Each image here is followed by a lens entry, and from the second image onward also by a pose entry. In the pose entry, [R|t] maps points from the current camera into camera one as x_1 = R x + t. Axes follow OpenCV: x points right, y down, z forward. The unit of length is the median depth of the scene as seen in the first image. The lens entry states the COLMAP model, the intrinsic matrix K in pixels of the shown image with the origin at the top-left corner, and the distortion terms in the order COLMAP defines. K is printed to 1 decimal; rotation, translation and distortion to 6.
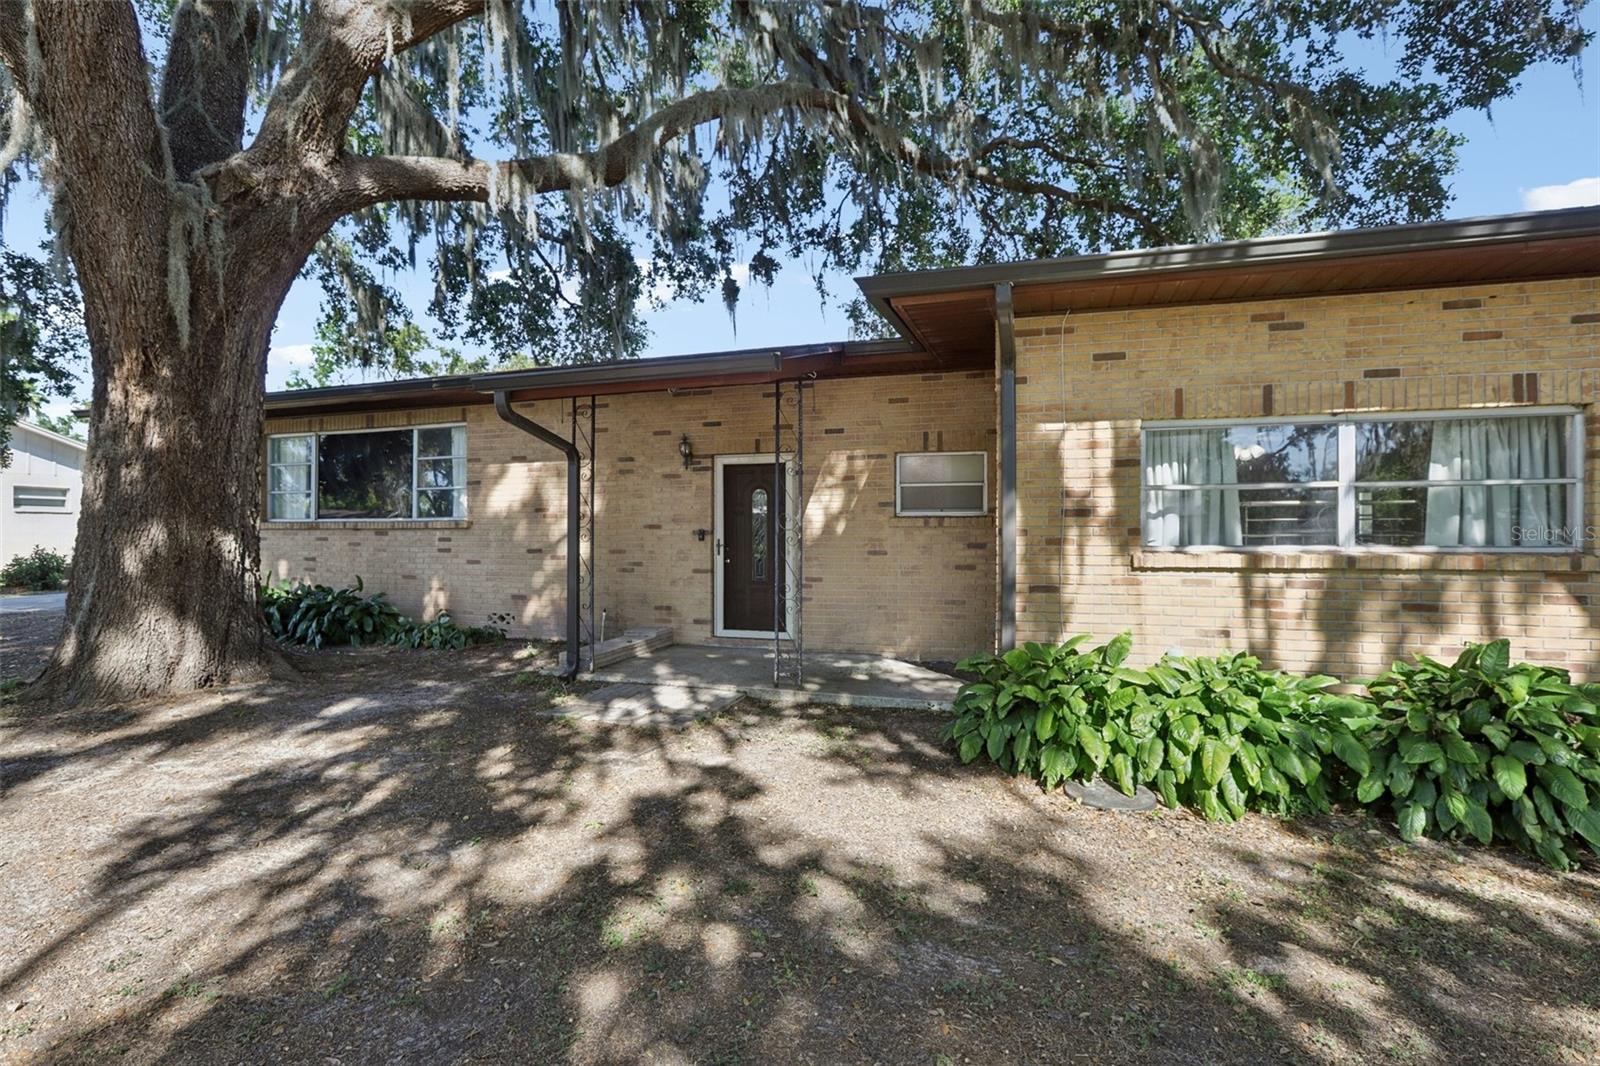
lens RADIAL K [[740.9, 0, 805.7], [0, 740.9, 531.3], [0, 0, 1]] dist [-0.033749, 0.014122]
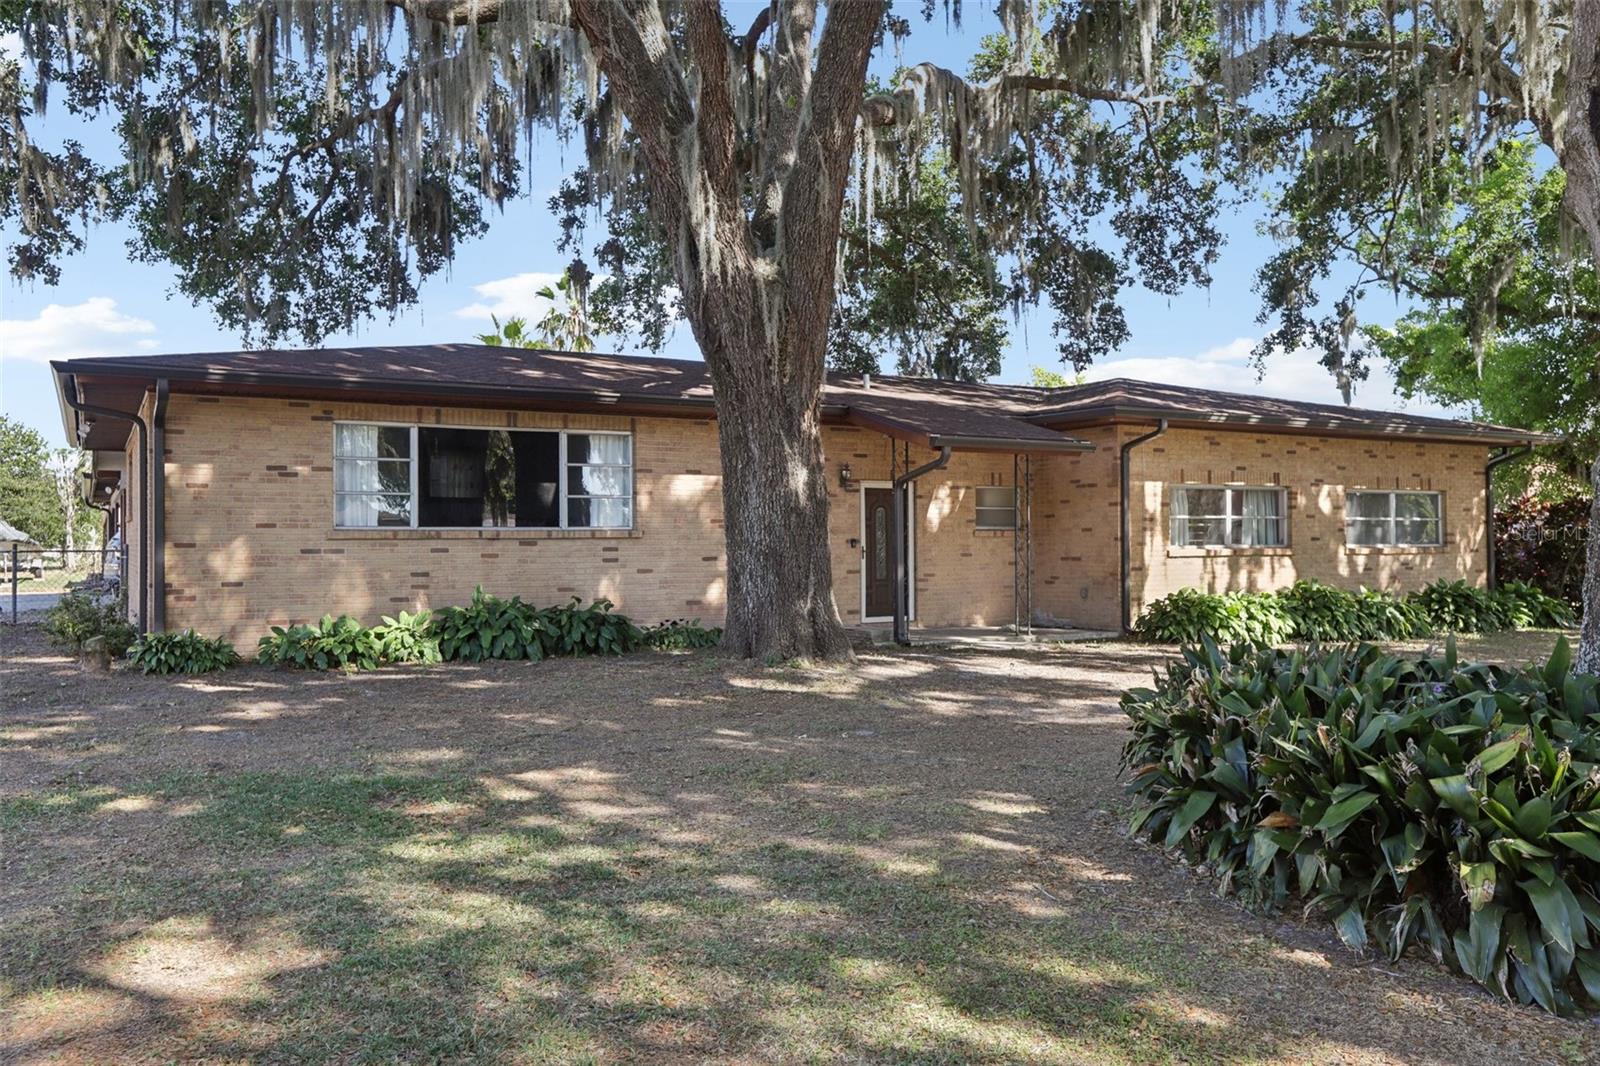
lens RADIAL K [[1279.0, 0, 800.0], [0, 1279.0, 533.0], [0, 0, 1]] dist [0.108305, 0.002031]
pose [[0.664170, 0.004361, 0.747569, -1.828889], [0.006961, 0.999904, -0.012018, 0.013469], [-0.747550, 0.013186, 0.664075, -0.376337]]
